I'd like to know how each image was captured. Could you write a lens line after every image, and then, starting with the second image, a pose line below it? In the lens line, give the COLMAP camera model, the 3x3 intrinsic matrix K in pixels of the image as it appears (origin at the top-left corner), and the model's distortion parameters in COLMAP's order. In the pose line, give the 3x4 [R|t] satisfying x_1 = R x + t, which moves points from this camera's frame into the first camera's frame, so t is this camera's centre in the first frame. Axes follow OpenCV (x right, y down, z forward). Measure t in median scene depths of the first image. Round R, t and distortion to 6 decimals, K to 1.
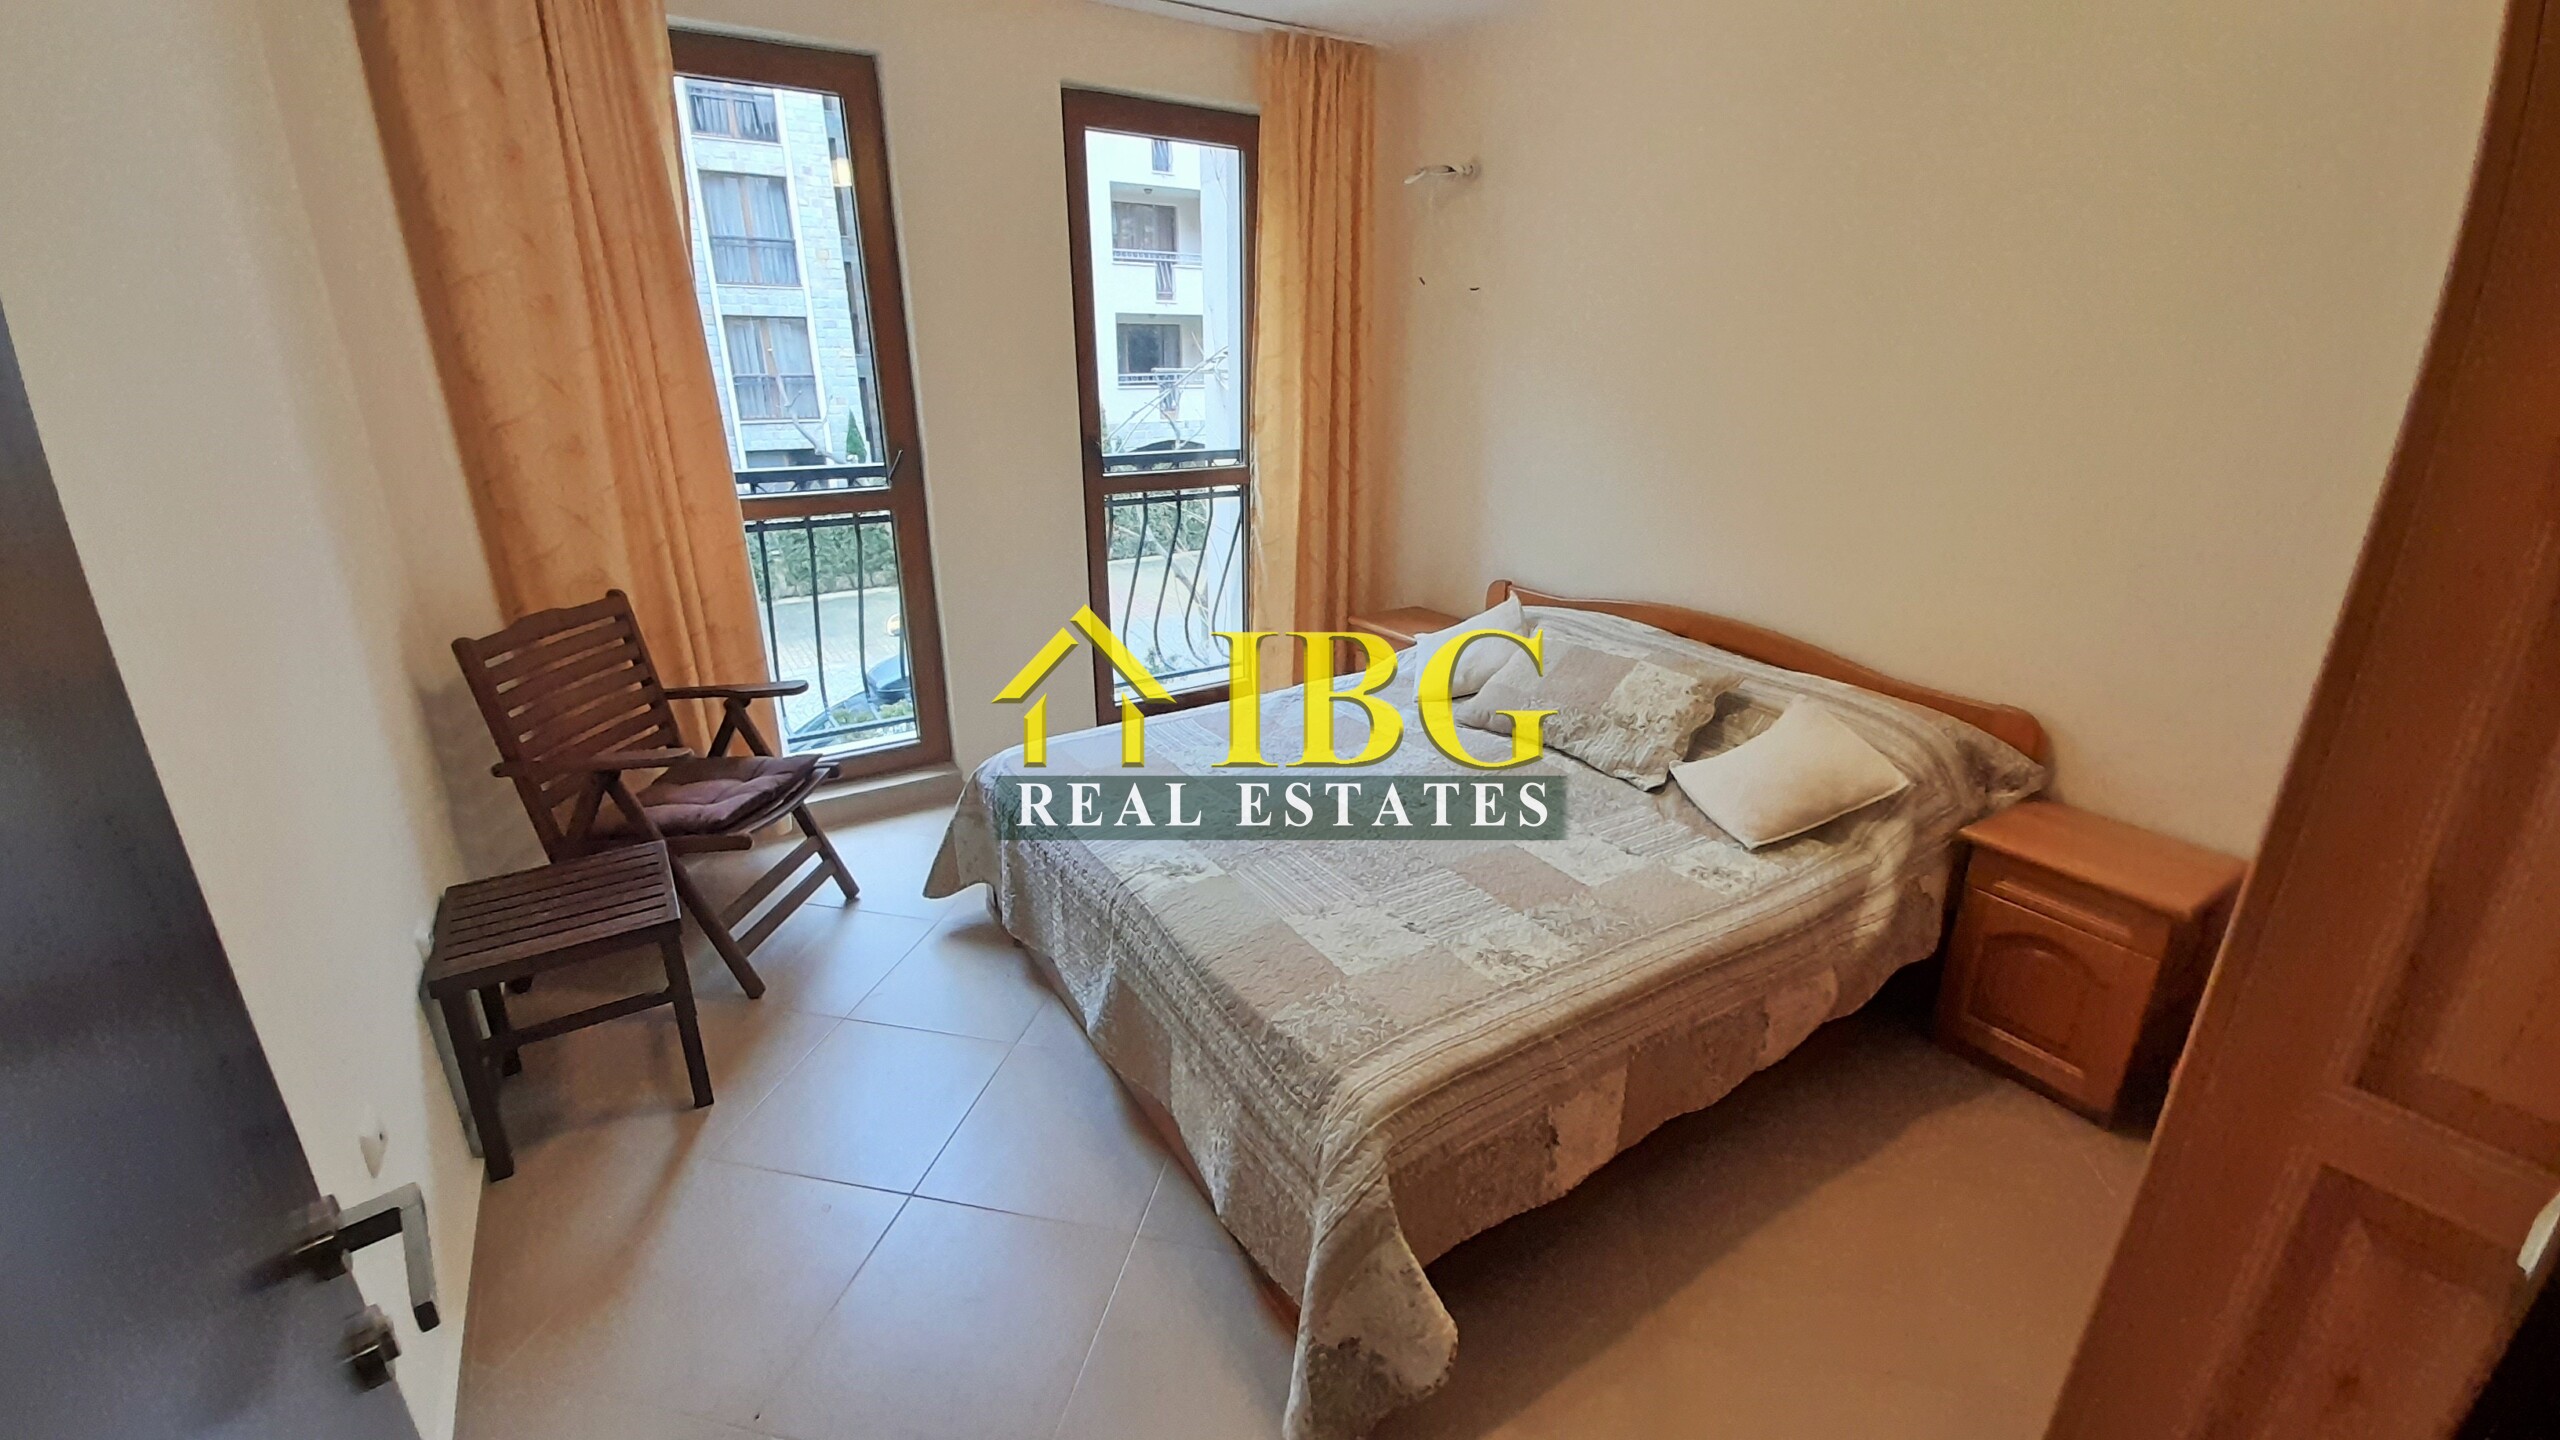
lens RADIAL K [[993.4, 0, 1281.7], [0, 993.4, 706.8], [0, 0, 1]] dist [-0.006015, -0.002246]
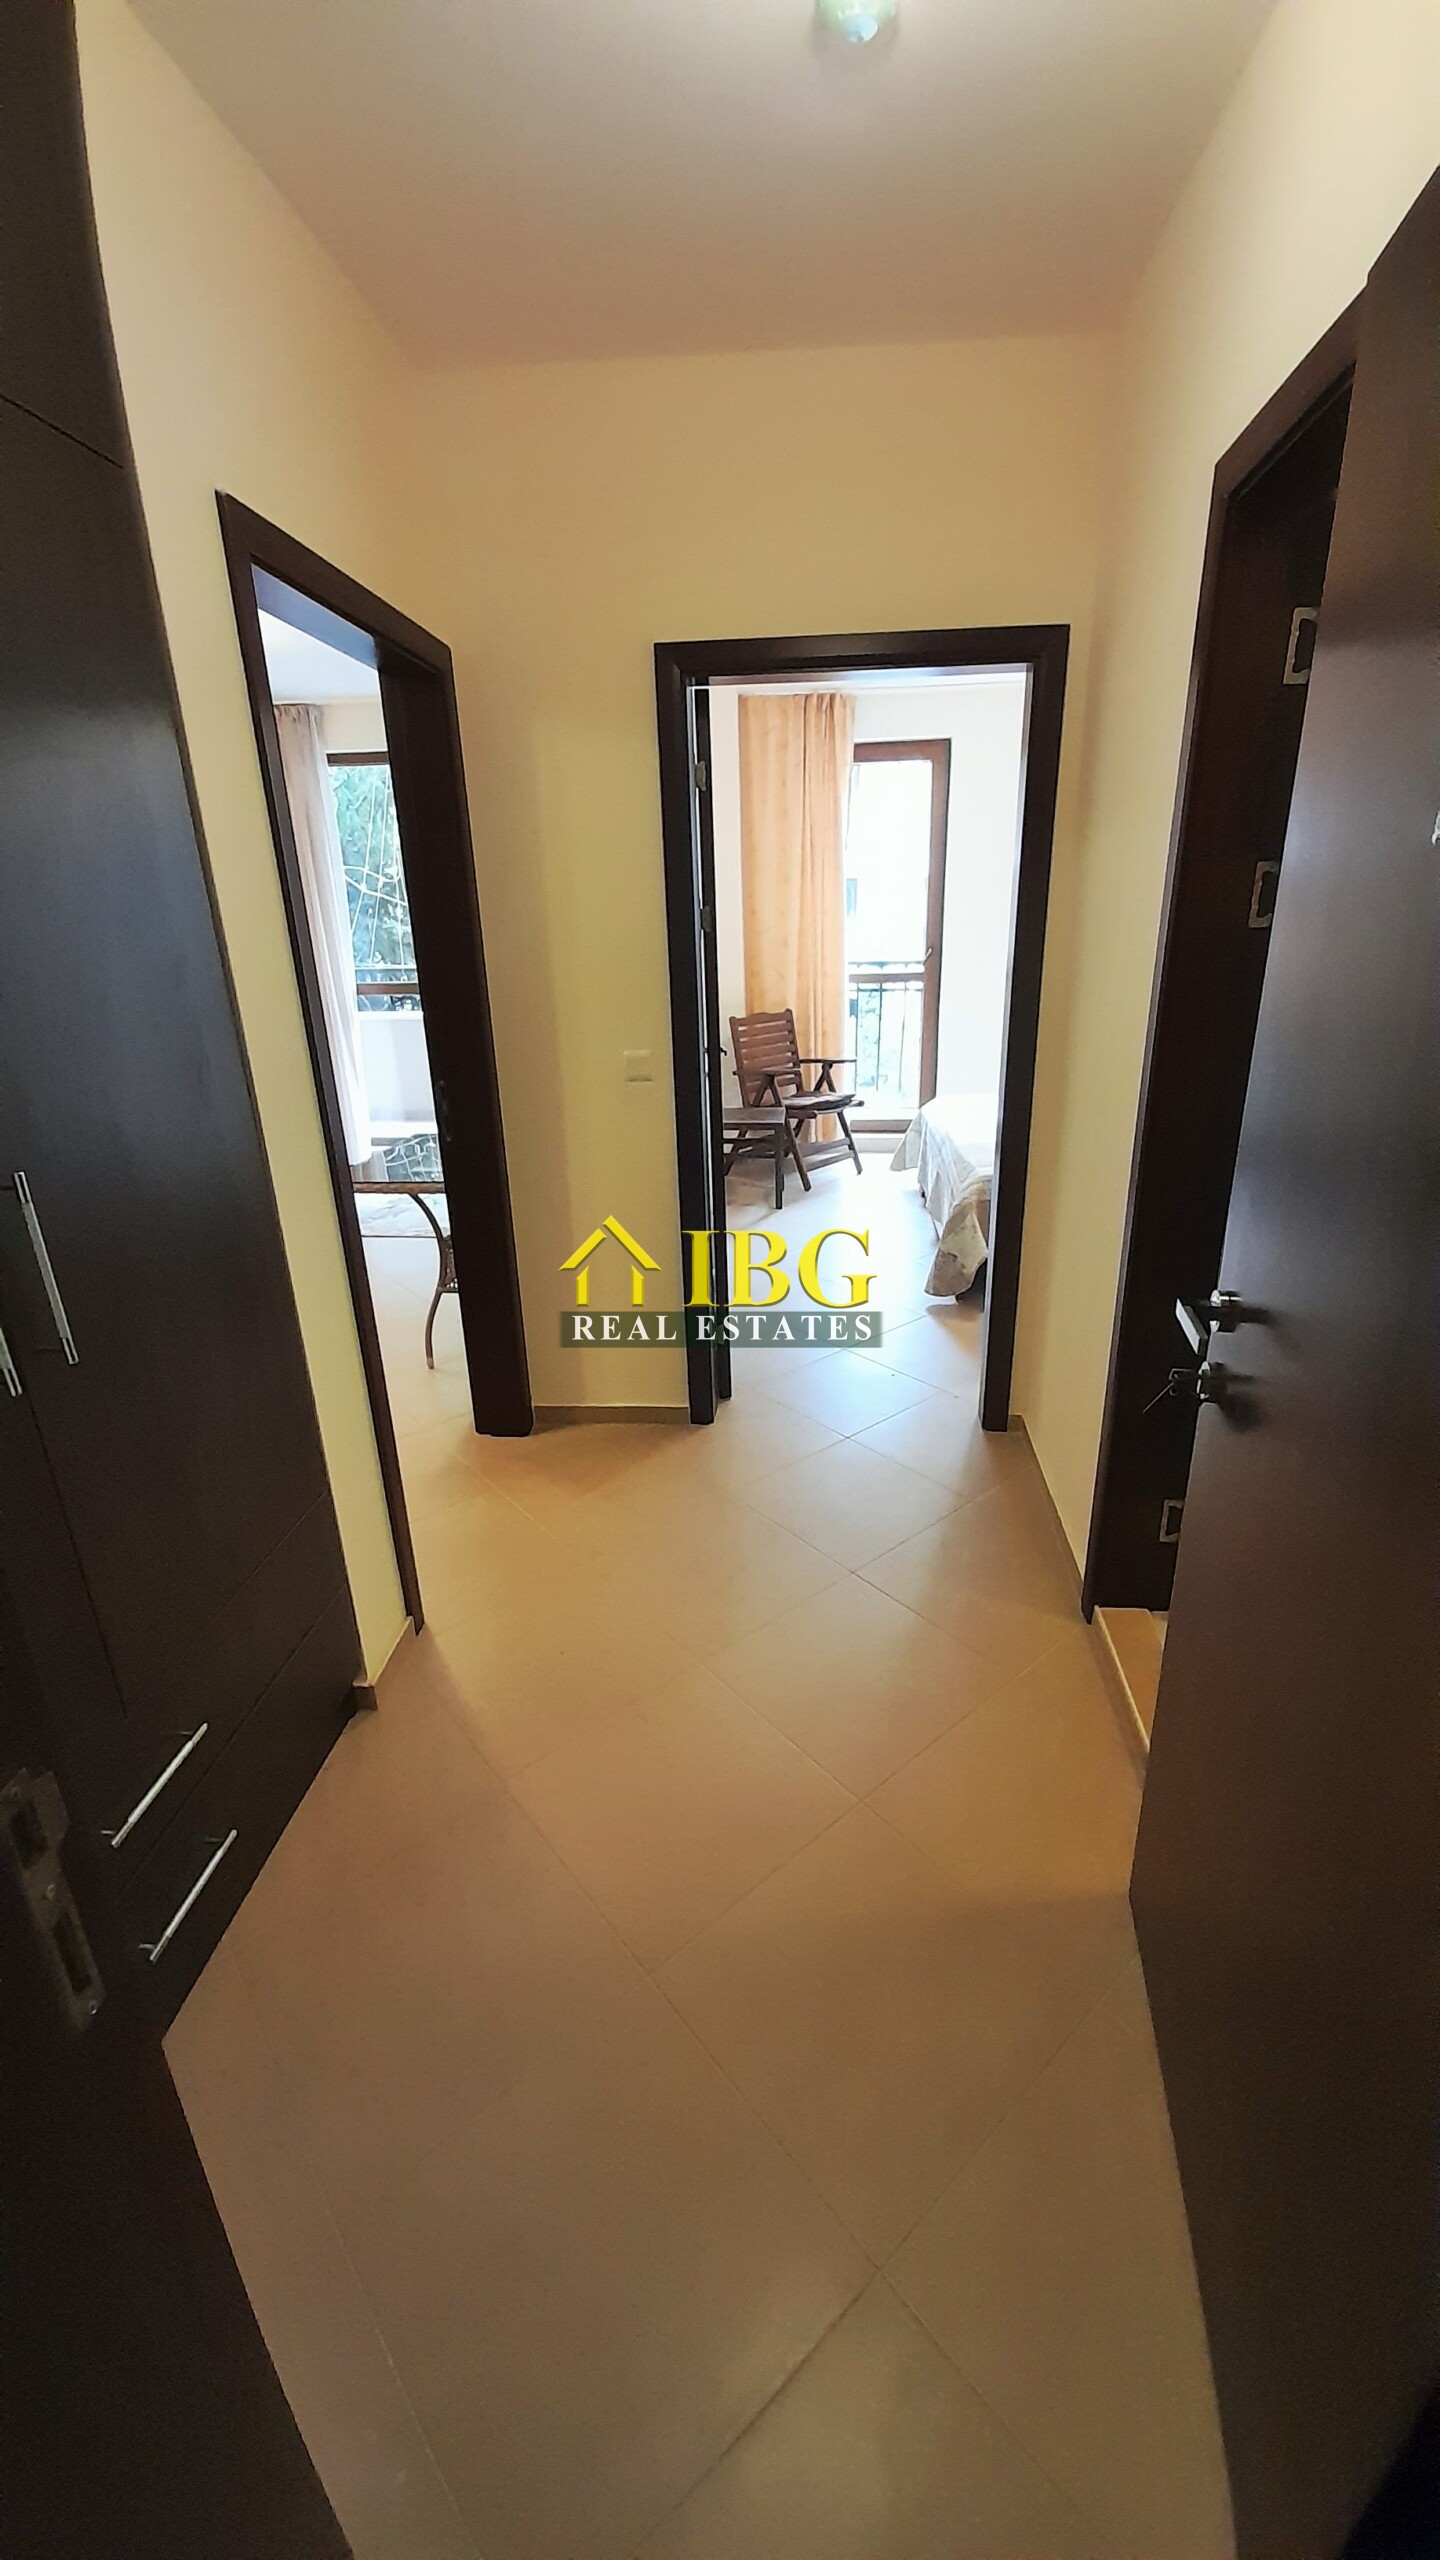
lens RADIAL K [[993.4, 0, 731.6], [0, 993.4, 1286.8], [0, 0, 1]] dist [-0.006015, -0.002246]
pose [[0.782307, 0.197890, -0.590622, 0.655337], [-0.170370, 0.980014, 0.102693, 0.283773], [0.599140, 0.020287, 0.800387, -0.832954]]
